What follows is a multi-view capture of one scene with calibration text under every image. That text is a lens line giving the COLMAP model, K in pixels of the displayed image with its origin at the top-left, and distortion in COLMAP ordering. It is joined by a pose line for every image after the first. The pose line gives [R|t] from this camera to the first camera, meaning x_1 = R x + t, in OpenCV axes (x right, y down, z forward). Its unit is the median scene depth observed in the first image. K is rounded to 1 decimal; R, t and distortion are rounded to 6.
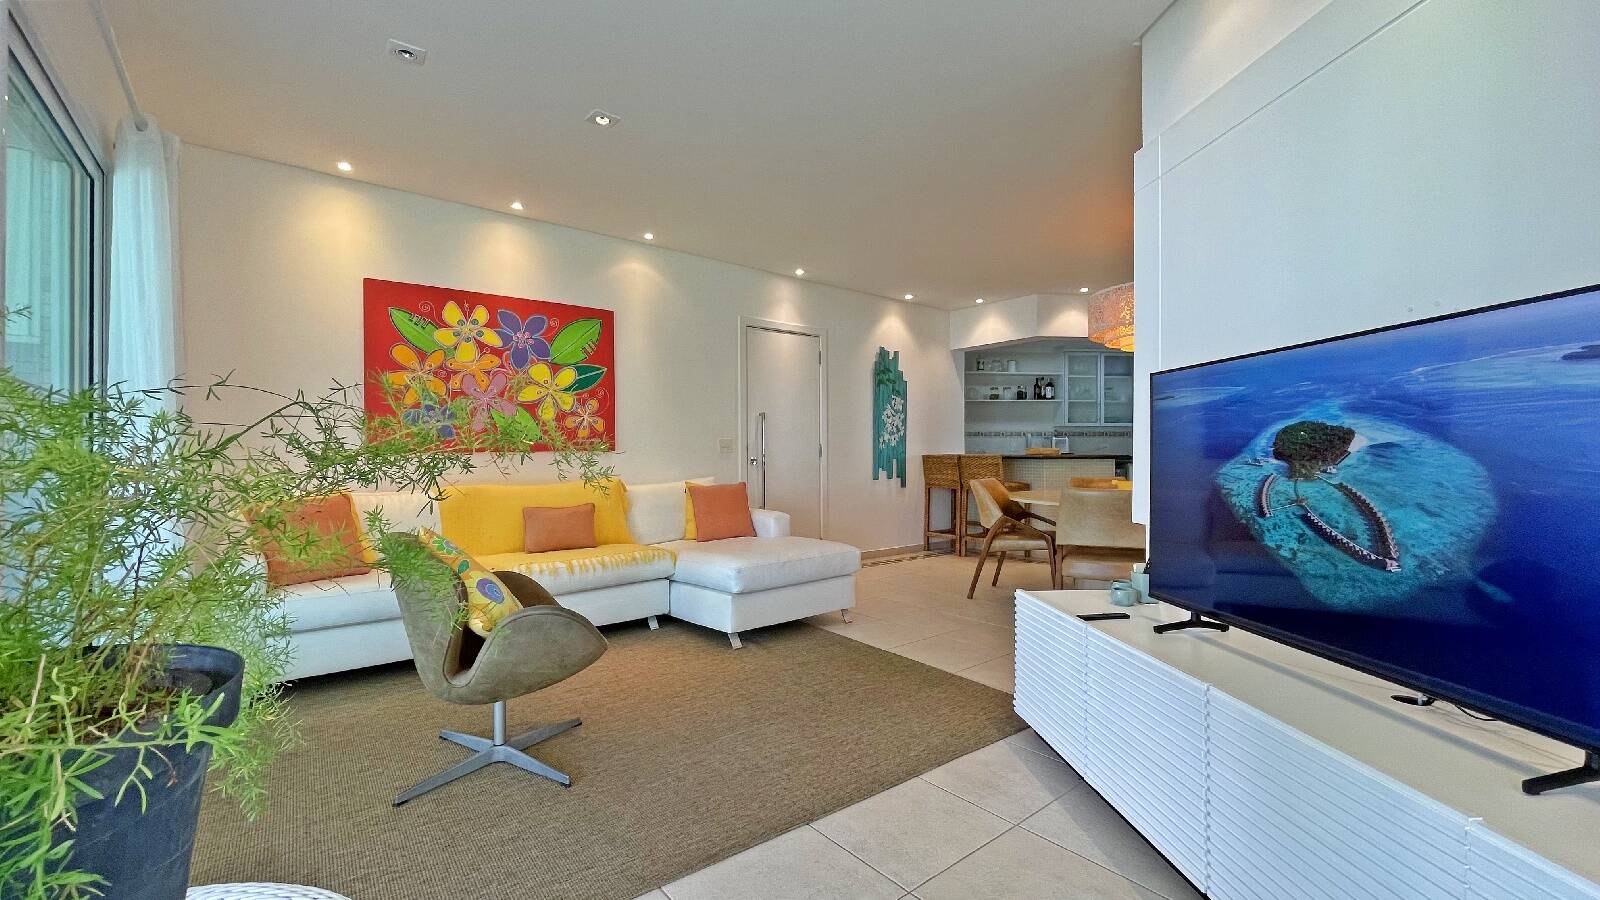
lens RADIAL K [[653.8, 0, 800.0], [0, 653.8, 450.0], [0, 0, 1]] dist [-0.002364, -0.001108]
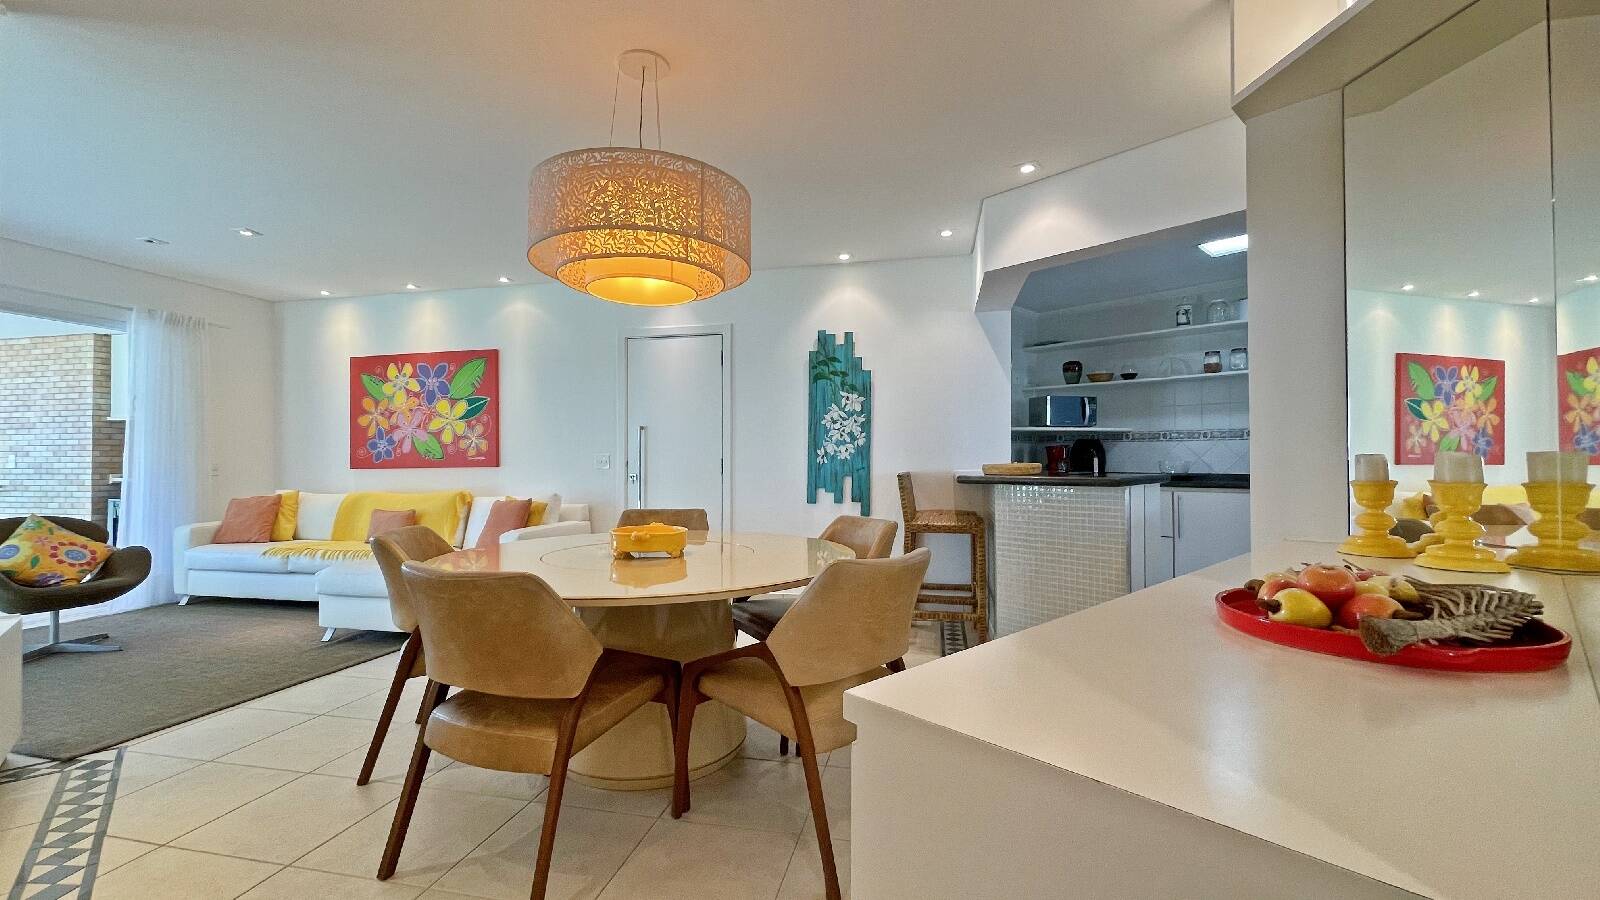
lens RADIAL K [[653.8, 0, 800.0], [0, 653.8, 450.0], [0, 0, 1]] dist [-0.002364, -0.001108]
pose [[0.617907, -0.012343, -0.786155, 0.965600], [0.006375, 0.999923, -0.010689, -0.013080], [0.786226, 0.001593, 0.617937, 0.687299]]
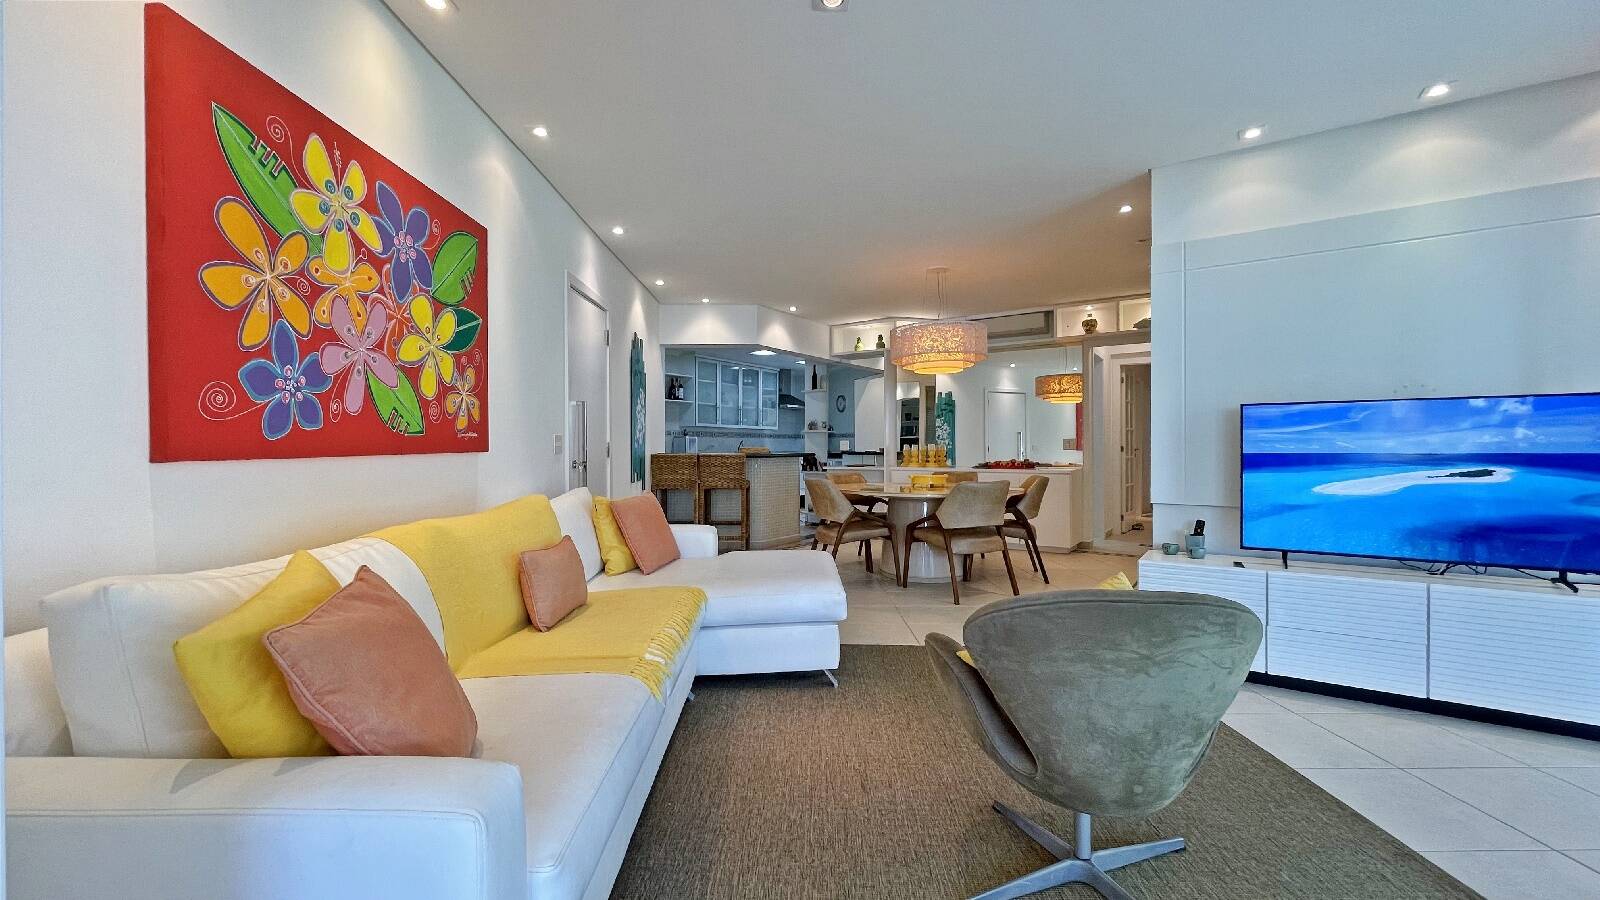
lens RADIAL K [[647.6, 0, 800.0], [0, 647.6, 450.0], [0, 0, 1]] dist [-0.000459, -0.000524]
pose [[0.630666, 0.000418, 0.776055, -0.567133], [-0.005485, 0.999977, 0.003920, -0.004765], [-0.776035, -0.006729, 0.630654, 0.366071]]
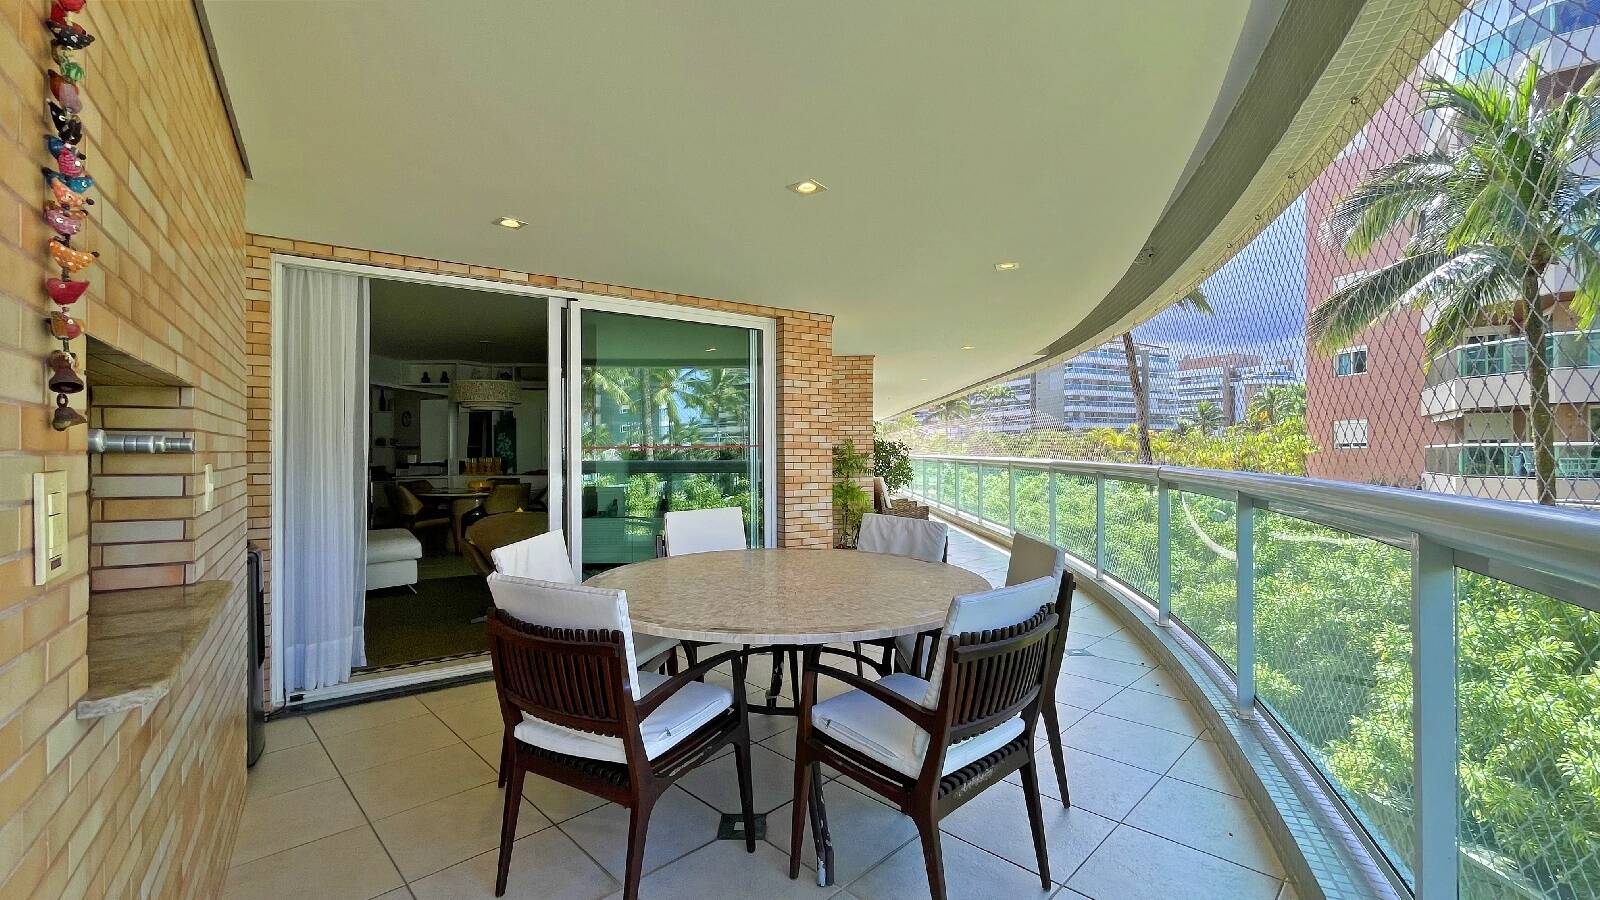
lens RADIAL K [[653.8, 0, 800.0], [0, 653.8, 450.0], [0, 0, 1]] dist [-0.002364, -0.001108]
pose [[0.067230, 0.004095, 0.997729, -1.220992], [-0.005869, 0.999976, -0.003709, -0.041654], [-0.997720, -0.005606, 0.067253, -0.059827]]
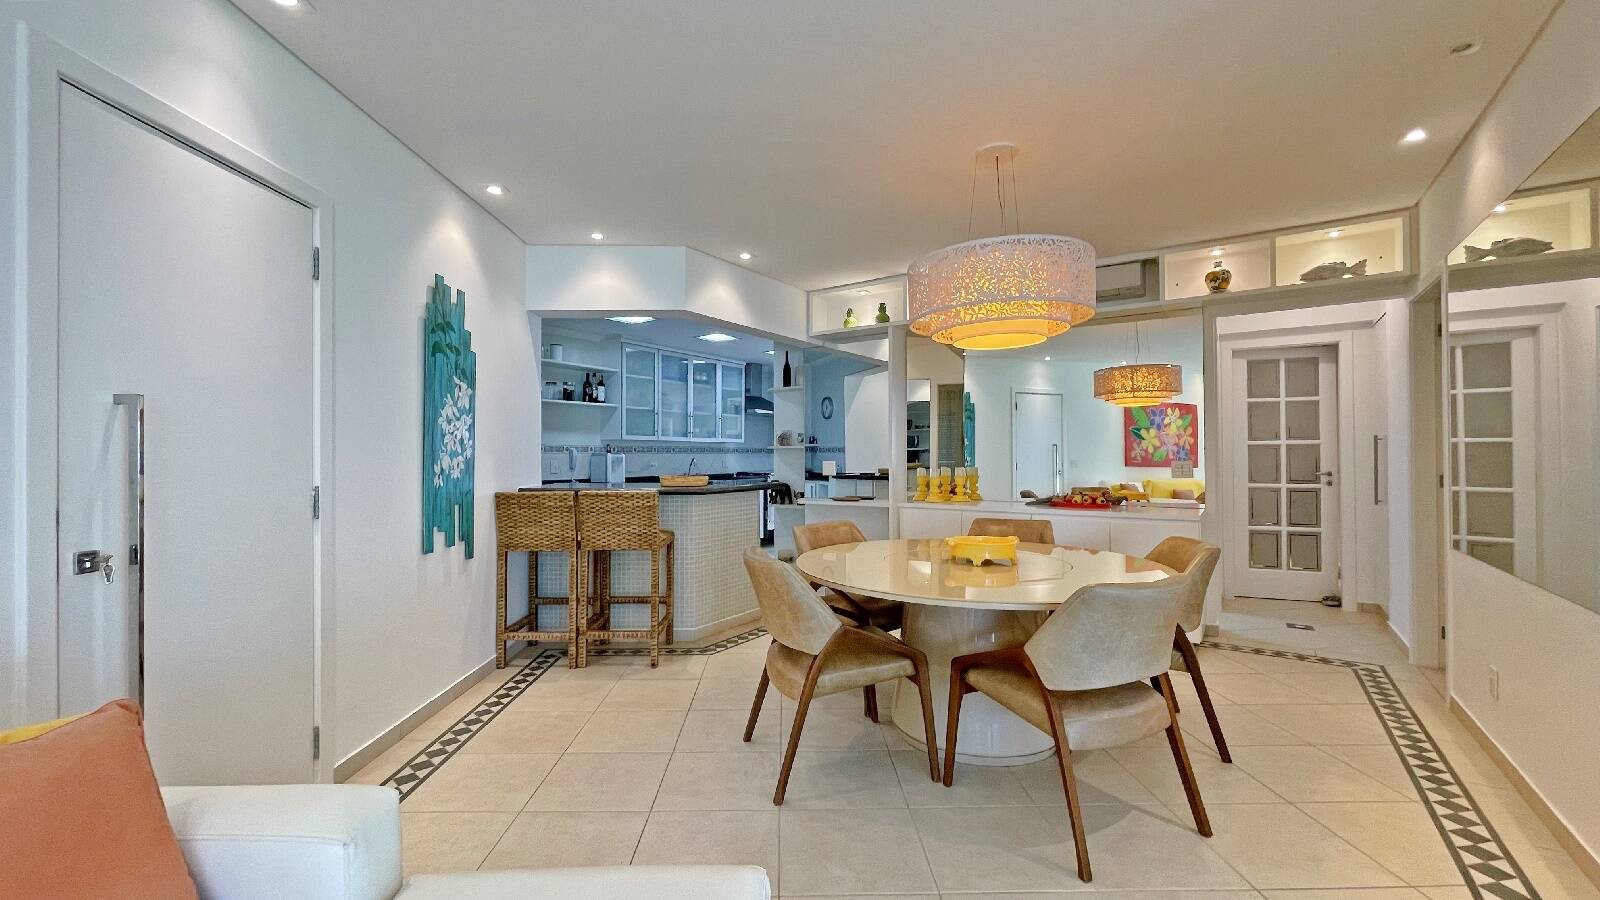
lens RADIAL K [[653.8, 0, 800.0], [0, 653.8, 450.0], [0, 0, 1]] dist [-0.002364, -0.001108]
pose [[0.620084, 0.007015, 0.784504, -0.118218], [-0.002558, 0.999973, -0.006920, -0.035602], [-0.784531, 0.002284, 0.620086, 0.668245]]
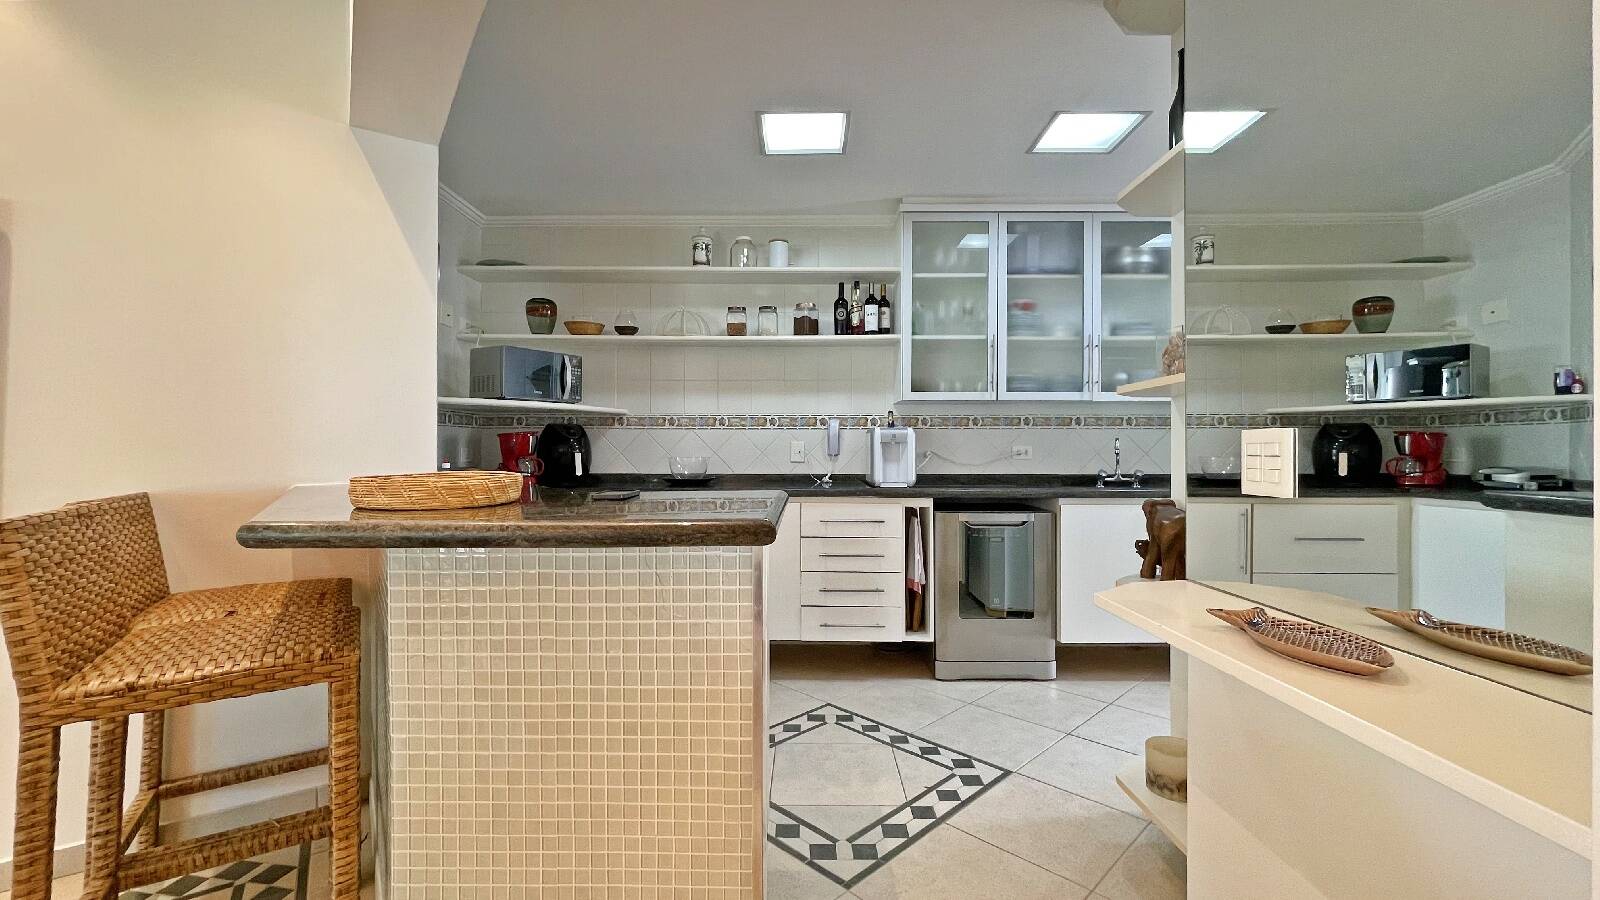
lens RADIAL K [[659.4, 0, 794.5], [0, 659.4, 456.1], [0, 0, 1]] dist [-0.004691, -0.000558]
pose [[0.995787, 0.004140, -0.091608, 0.690854], [-0.002659, 0.999864, 0.016275, -0.016718], [0.091663, -0.015963, 0.995662, 1.093467]]
